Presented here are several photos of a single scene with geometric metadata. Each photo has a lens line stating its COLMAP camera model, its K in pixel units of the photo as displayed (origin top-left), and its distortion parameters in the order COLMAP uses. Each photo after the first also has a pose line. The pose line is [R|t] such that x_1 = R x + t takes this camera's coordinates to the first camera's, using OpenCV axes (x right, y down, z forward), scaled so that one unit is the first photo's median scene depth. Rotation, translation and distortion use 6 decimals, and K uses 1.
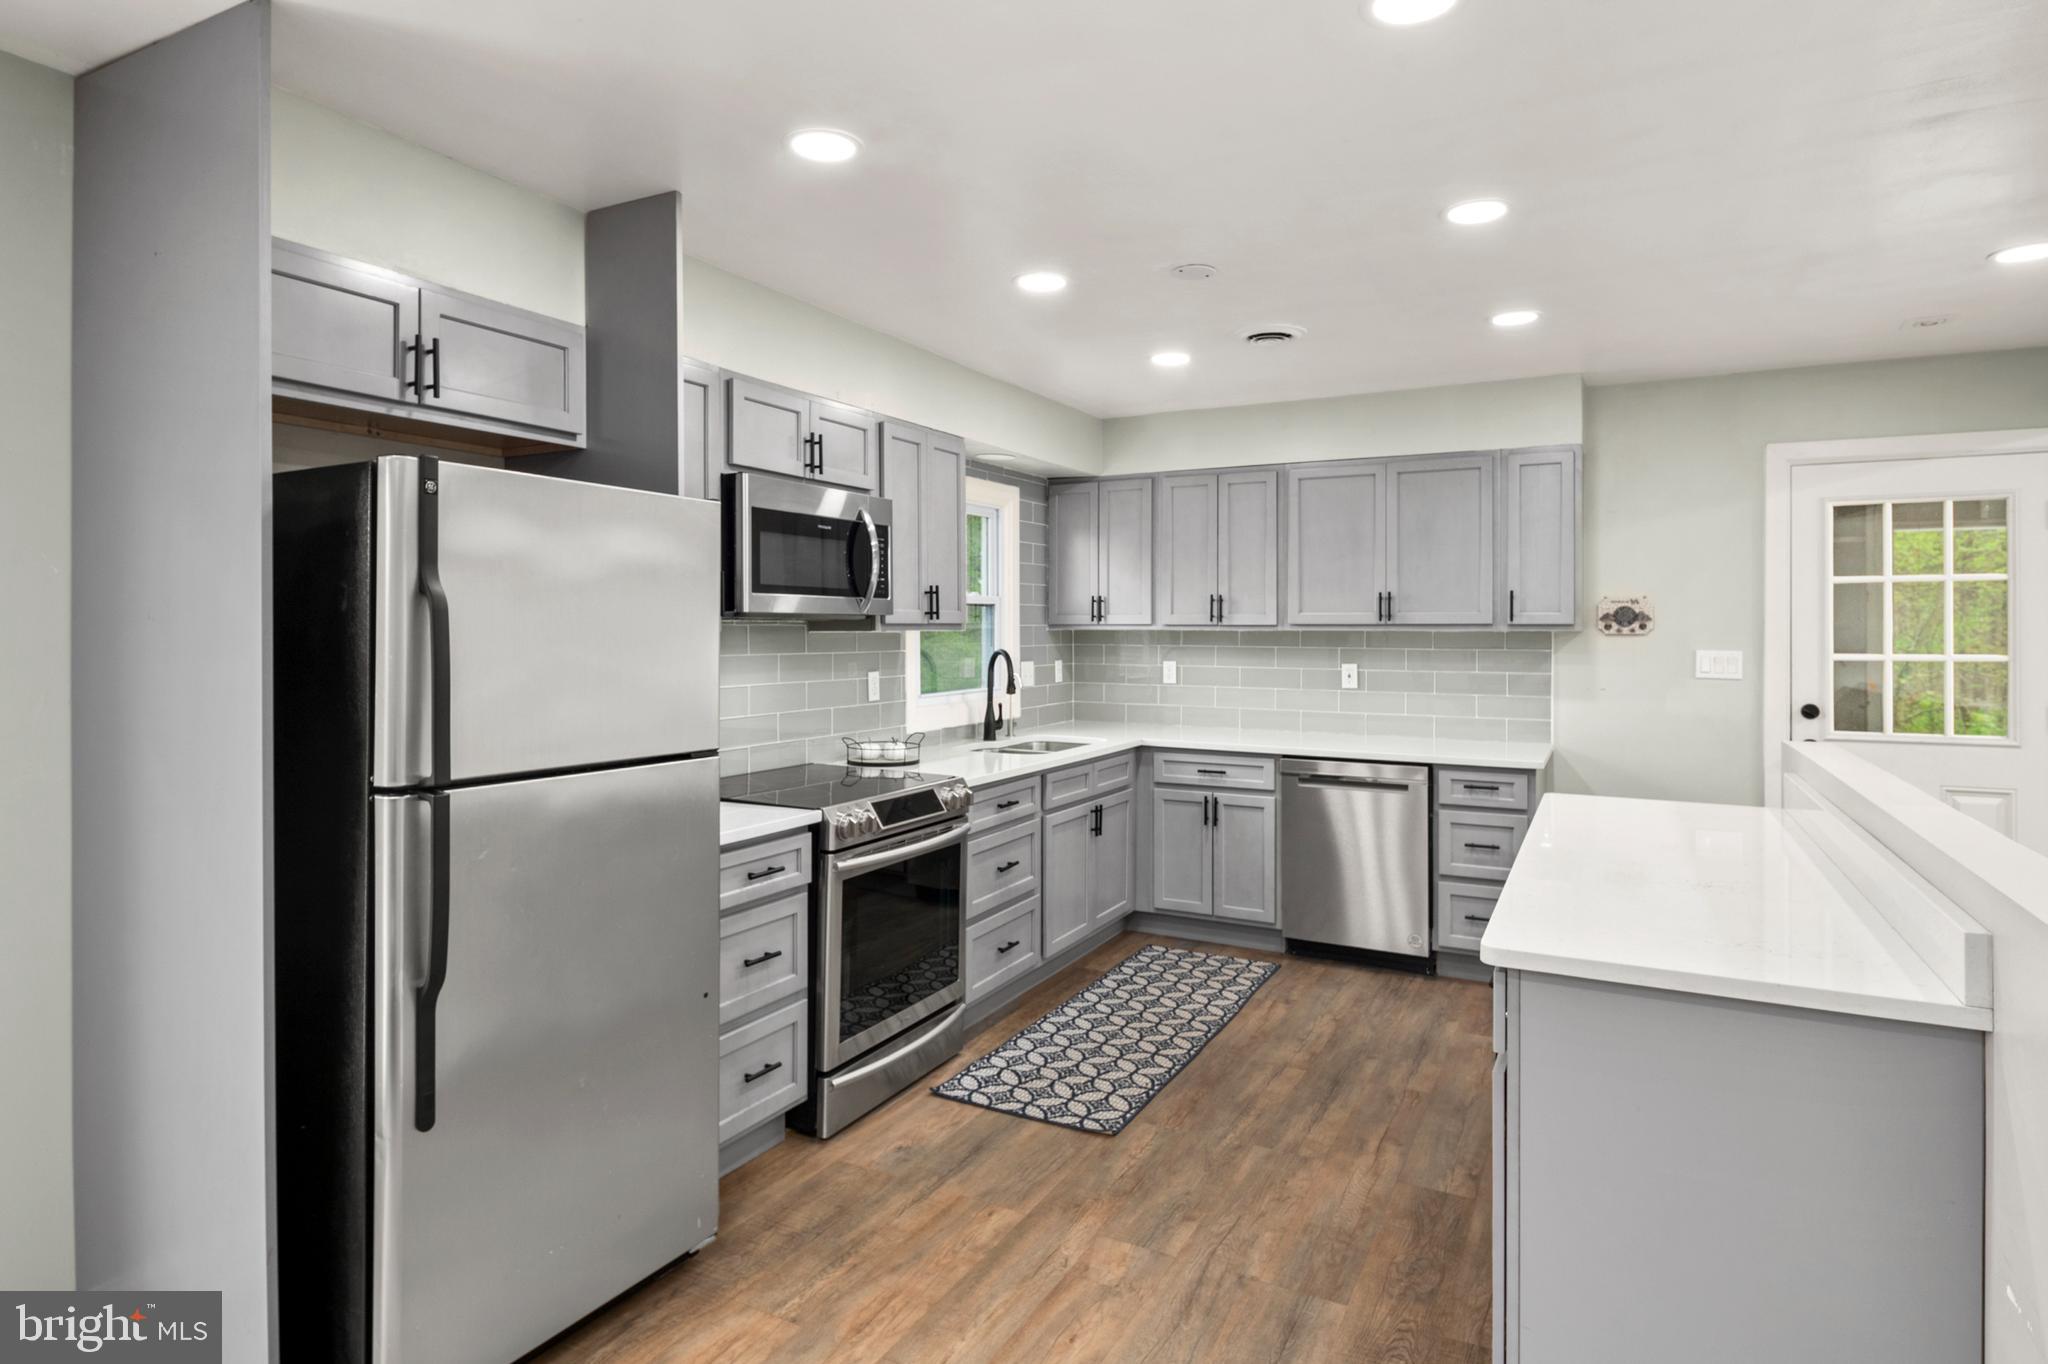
lens RADIAL K [[1118.4, 0, 1018.7], [0, 1118.4, 640.4], [0, 0, 1]] dist [0.006206, -0.001587]
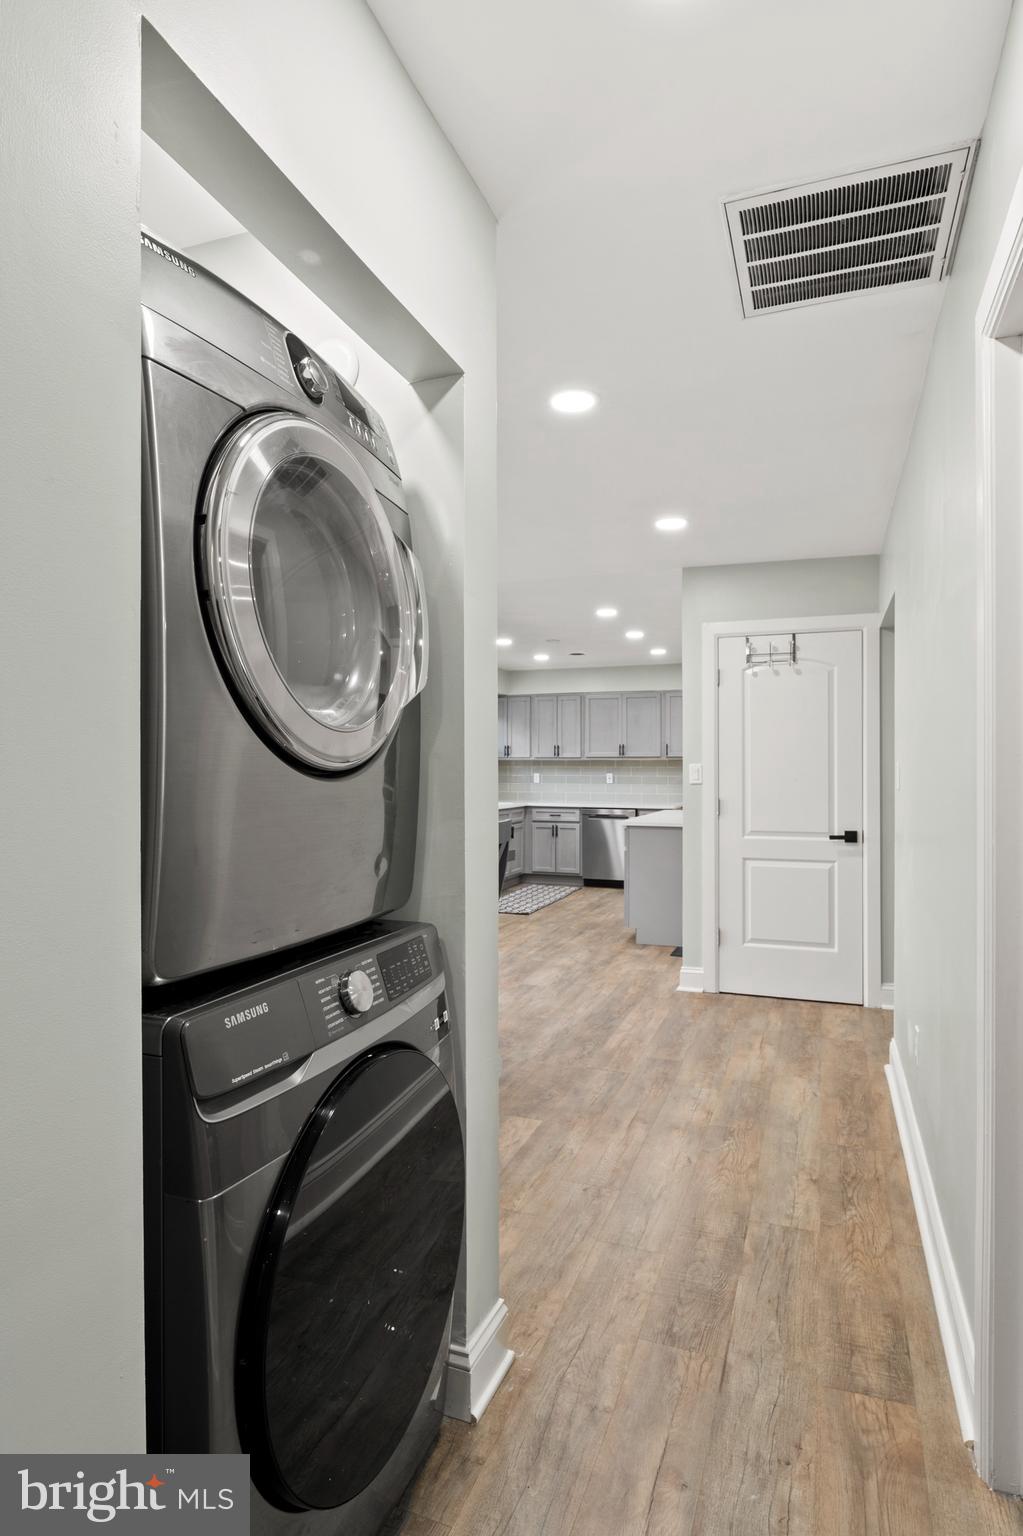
lens RADIAL K [[838.8, 0, 511.3], [0, 838.8, 769.5], [0, 0, 1]] dist [0.006206, -0.001587]
pose [[0.990942, 0.001937, 0.134276, -0.198174], [-0.000004, 0.999896, -0.014394, 0.046040], [-0.134290, 0.014263, 0.990839, -0.950564]]
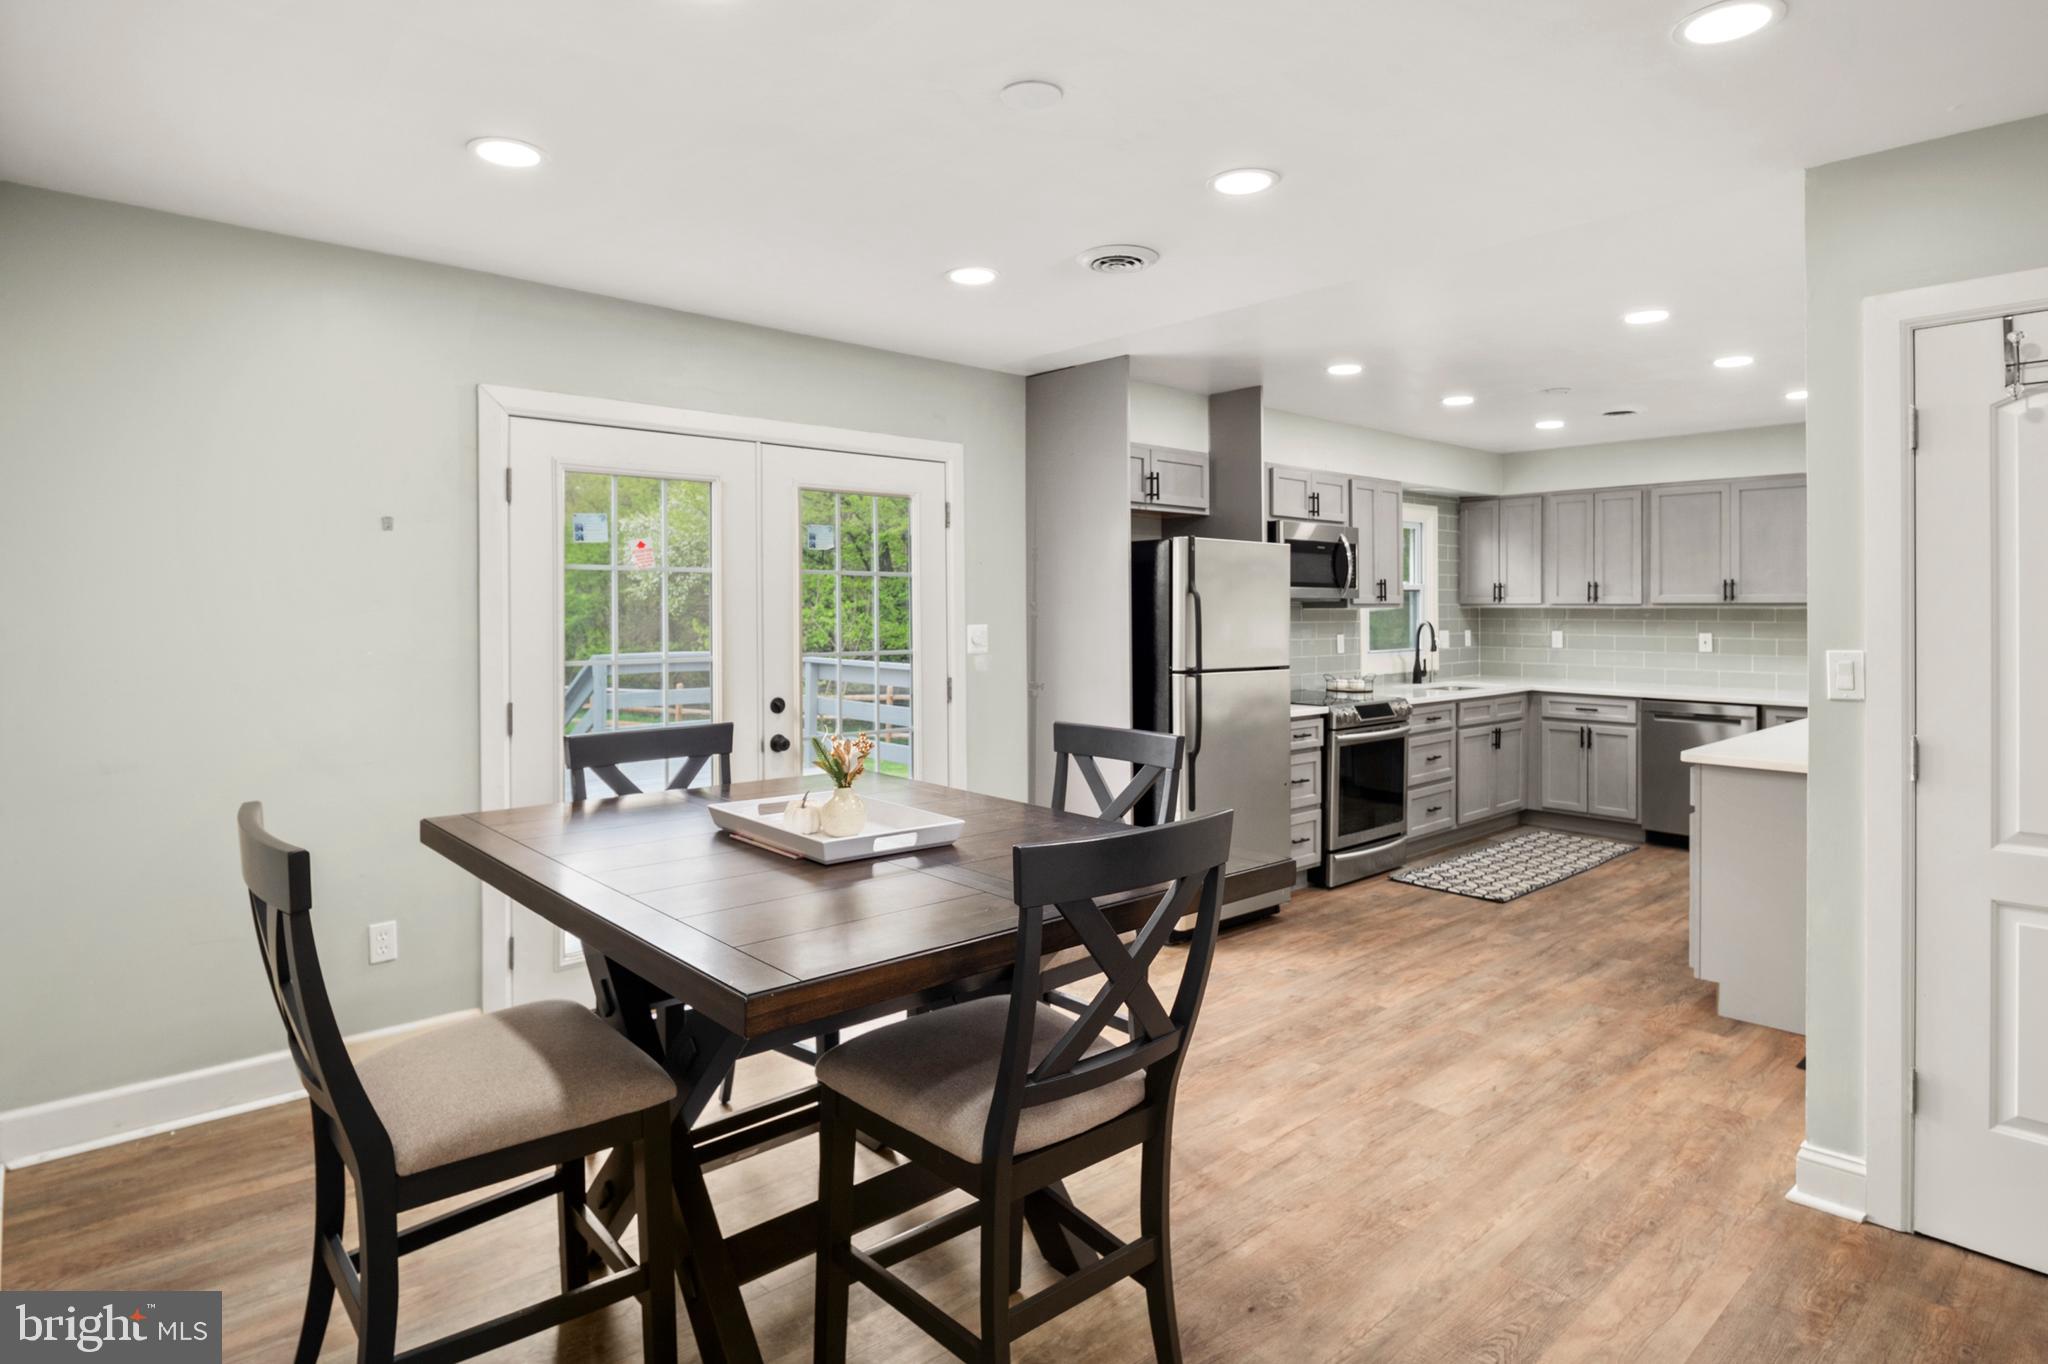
lens RADIAL K [[1118.4, 0, 1023.1], [0, 1118.4, 614.9], [0, 0, 1]] dist [0.006206, -0.001587]
pose [[0.942625, 0.000918, -0.333852, -0.025581], [-0.002387, 0.999989, -0.003991, 0.007610], [0.333845, 0.004559, 0.942617, -0.604616]]
